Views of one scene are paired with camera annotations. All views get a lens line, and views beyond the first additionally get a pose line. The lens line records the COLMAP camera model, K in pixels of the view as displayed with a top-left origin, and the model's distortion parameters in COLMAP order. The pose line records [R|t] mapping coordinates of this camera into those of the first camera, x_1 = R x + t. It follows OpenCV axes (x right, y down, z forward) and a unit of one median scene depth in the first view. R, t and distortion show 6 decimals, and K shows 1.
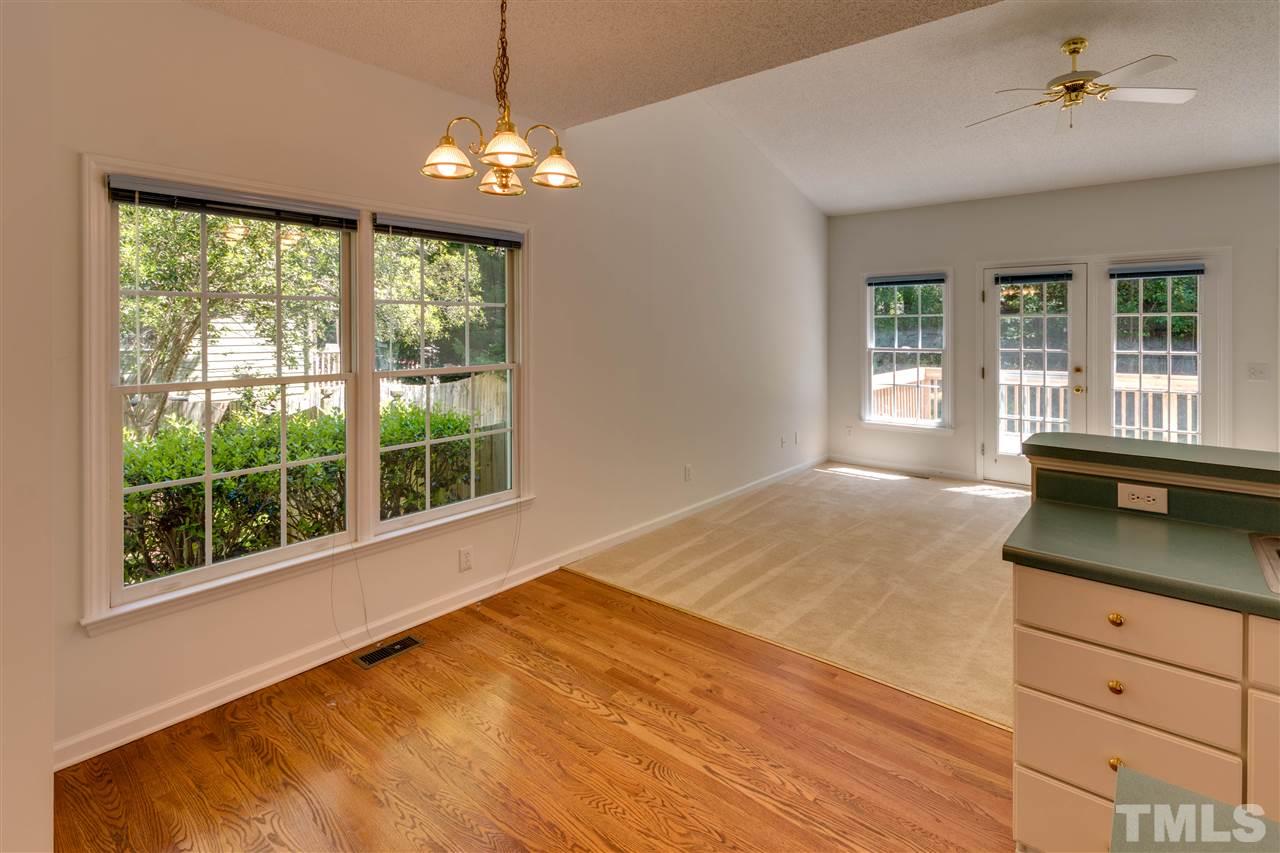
lens RADIAL K [[618.6, 0, 623.5], [0, 618.6, 326.3], [0, 0, 1]] dist [0.001069, 0.001086]
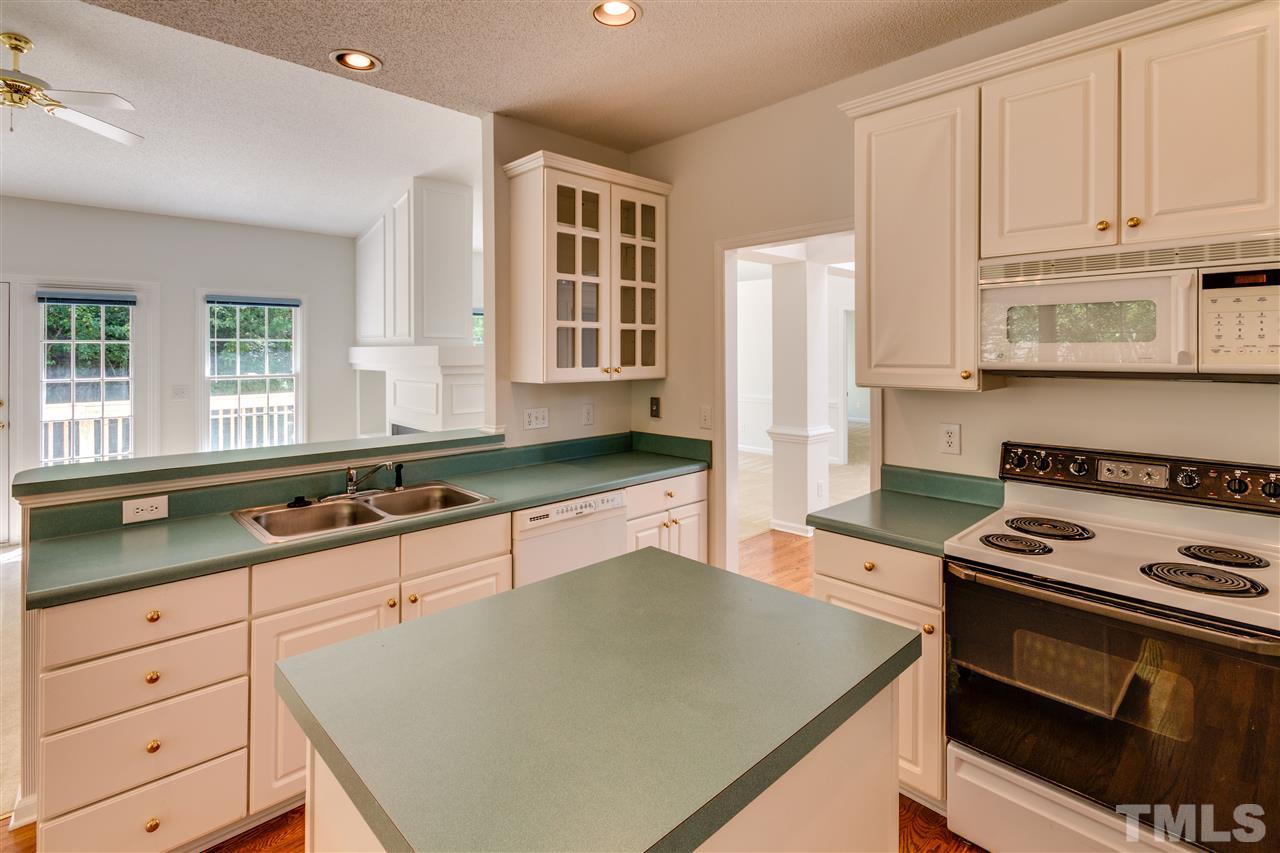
lens RADIAL K [[618.6, 0, 663.9], [0, 618.6, 351.9], [0, 0, 1]] dist [0.001069, 0.001086]
pose [[0.071477, 0.002399, 0.997439, -0.109227], [0.000662, 0.999997, -0.002453, 0.000002], [-0.997442, 0.000836, 0.071475, -0.001637]]
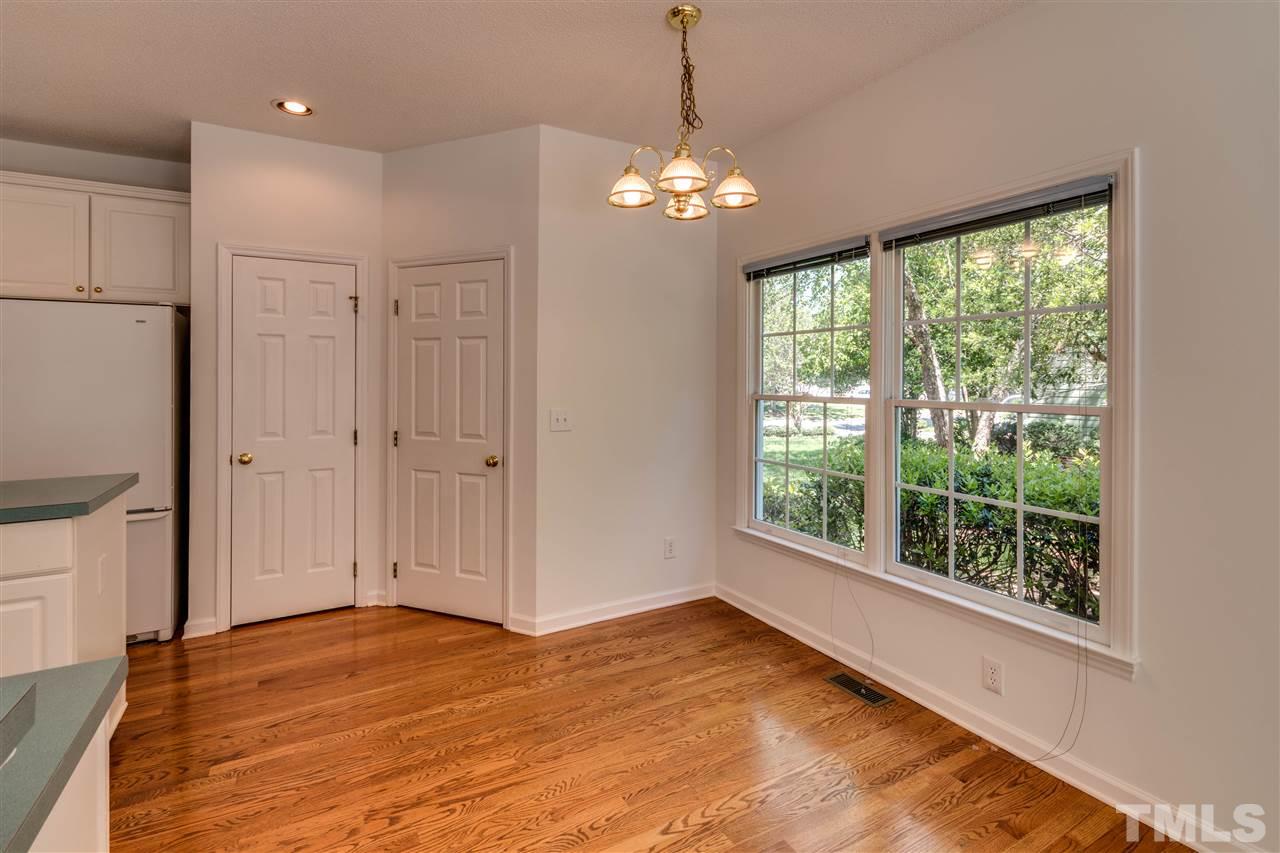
lens RADIAL K [[618.6, 0, 671.9], [0, 618.6, 372.8], [0, 0, 1]] dist [0.001069, 0.001086]
pose [[-0.311917, -0.002133, -0.950107, 0.532955], [0.003947, 0.999986, -0.003541, 0.033506], [0.950101, -0.004855, -0.311904, 0.882474]]
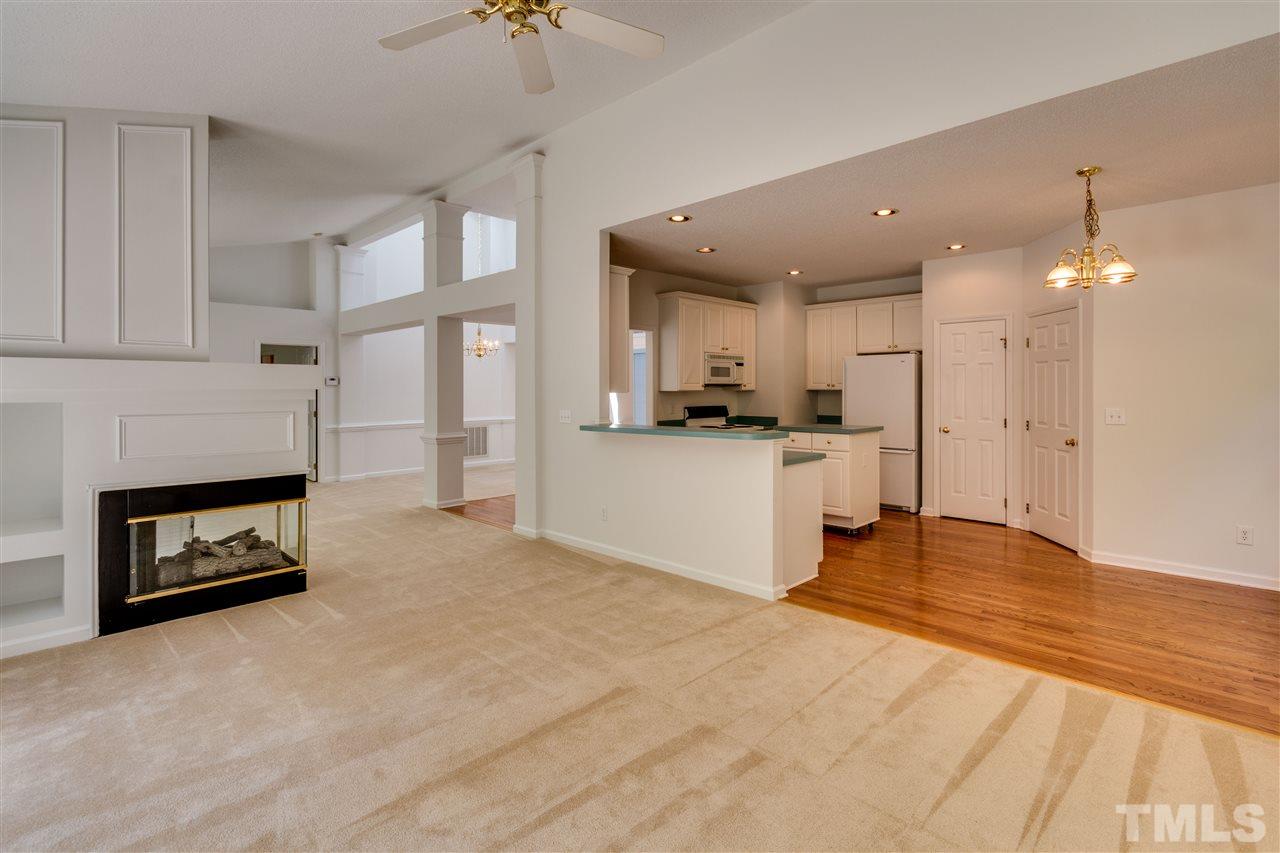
lens RADIAL K [[618.6, 0, 636.1], [0, 618.6, 389.3], [0, 0, 1]] dist [0.001069, 0.001086]
pose [[-0.998411, 0.007989, 0.055783, 0.647491], [0.007776, 0.999962, -0.004041, 0.040806], [-0.055813, -0.003601, -0.998435, 1.881375]]
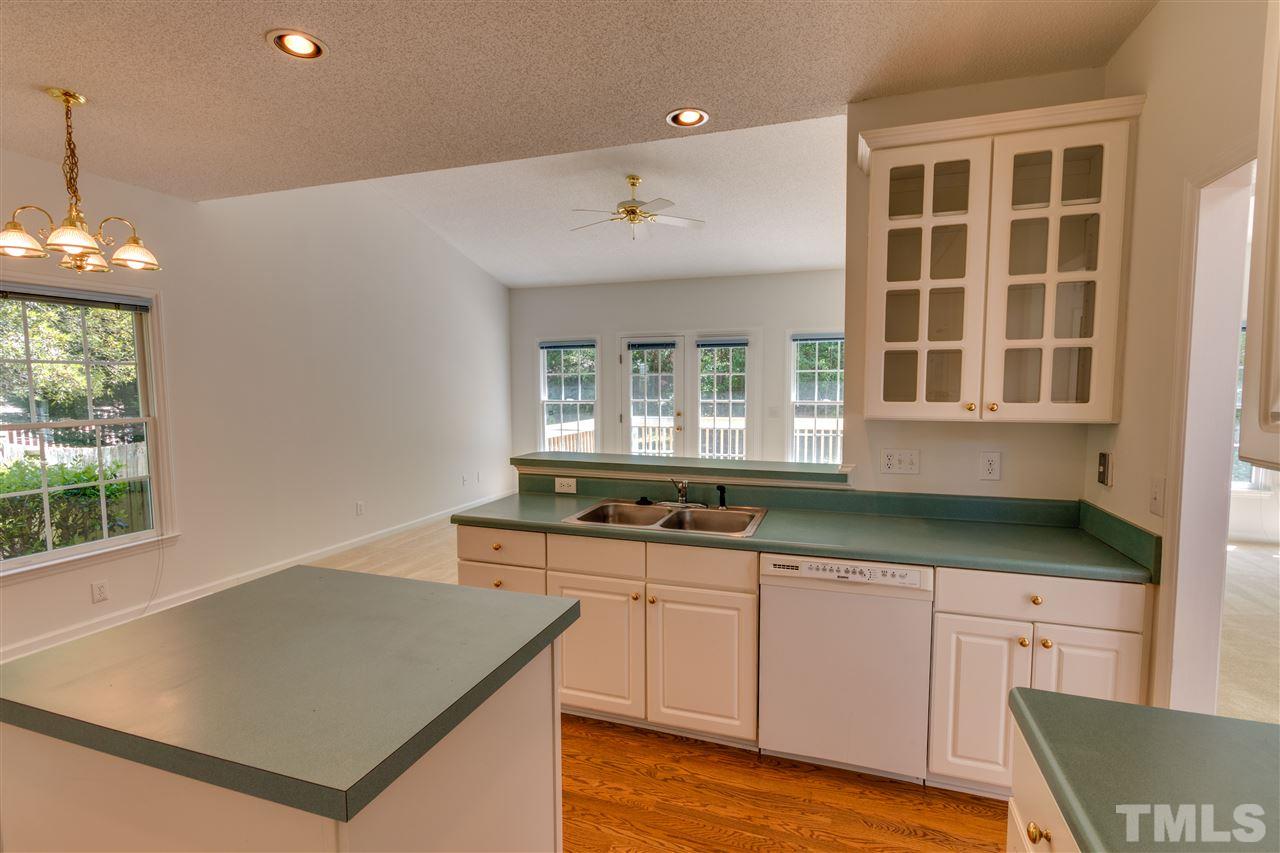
lens RADIAL K [[618.6, 0, 639.1], [0, 618.6, 431.5], [0, 0, 1]] dist [0.001069, 0.001086]
pose [[0.930483, -0.028708, 0.365208, 0.235849], [-0.000491, 0.996826, 0.079610, -0.001254], [-0.366334, -0.074255, 0.927516, -0.349300]]
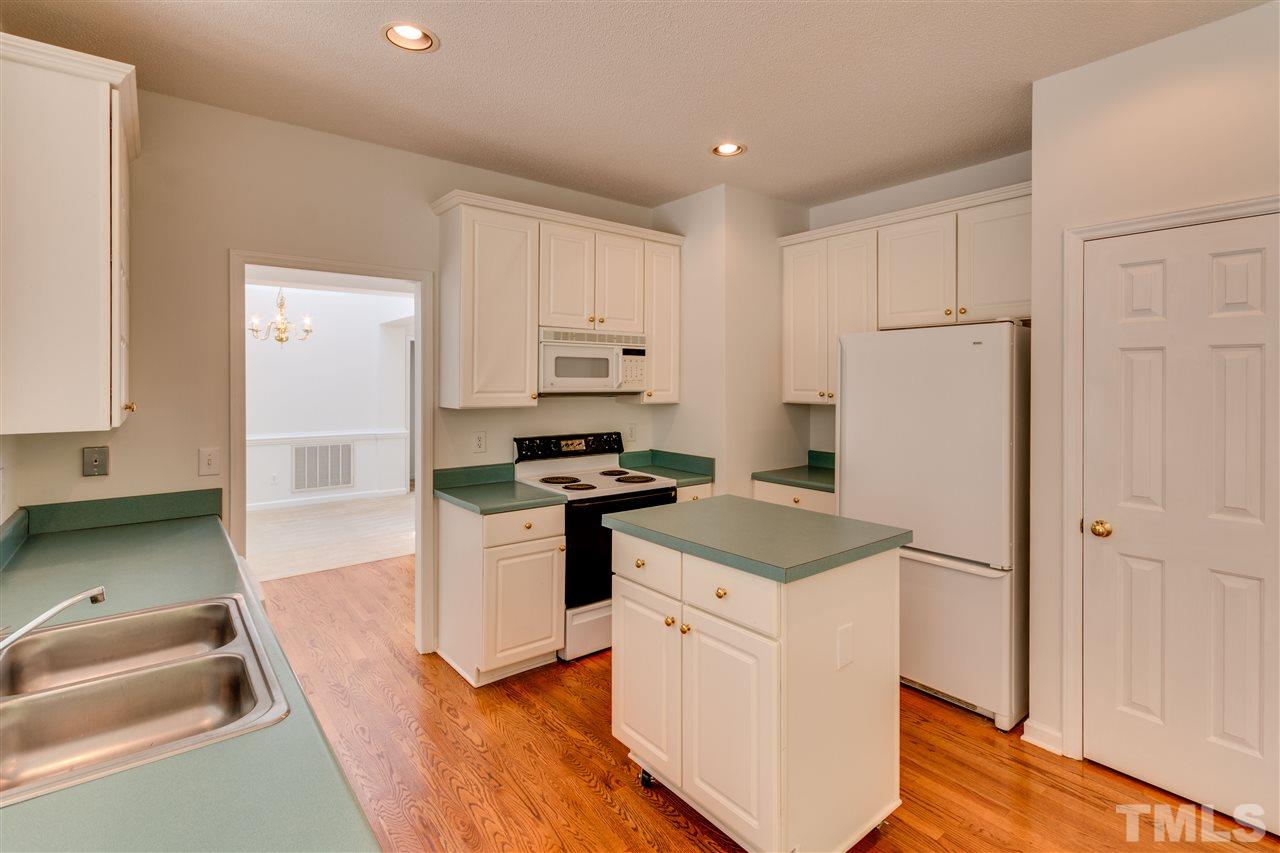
lens RADIAL K [[618.6, 0, 631.0], [0, 618.6, 380.8], [0, 0, 1]] dist [0.001069, 0.001086]
pose [[-0.982833, 0.002959, 0.184474, 0.190738], [0.002045, 0.999985, -0.005142, 0.001323], [-0.184487, -0.004677, -0.982824, 0.703313]]
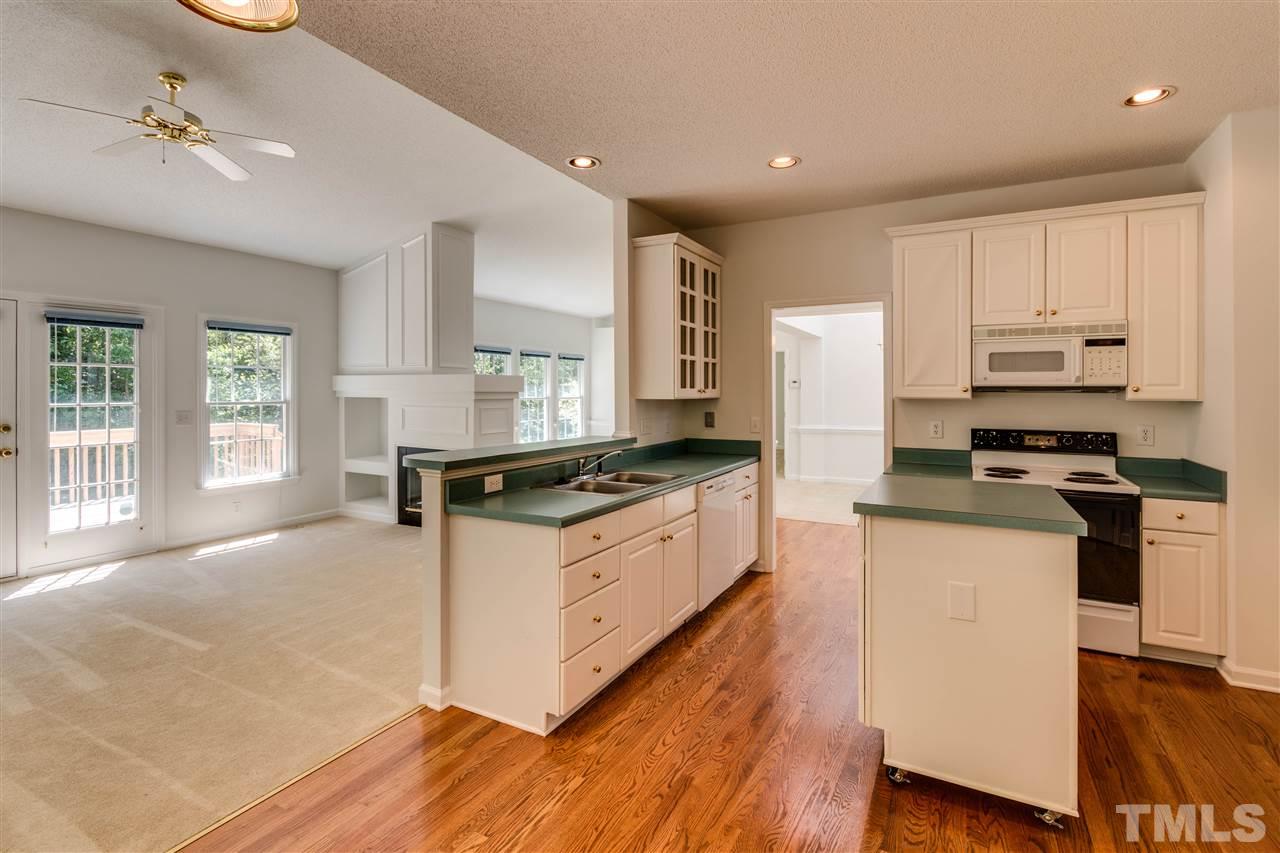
lens RADIAL K [[618.6, 0, 652.2], [0, 618.6, 385.0], [0, 0, 1]] dist [0.001069, 0.001086]
pose [[-0.245234, 0.011647, 0.969394, -0.416826], [-0.003944, 0.999908, -0.013011, 0.030036], [-0.969456, -0.007014, -0.245166, 0.565899]]
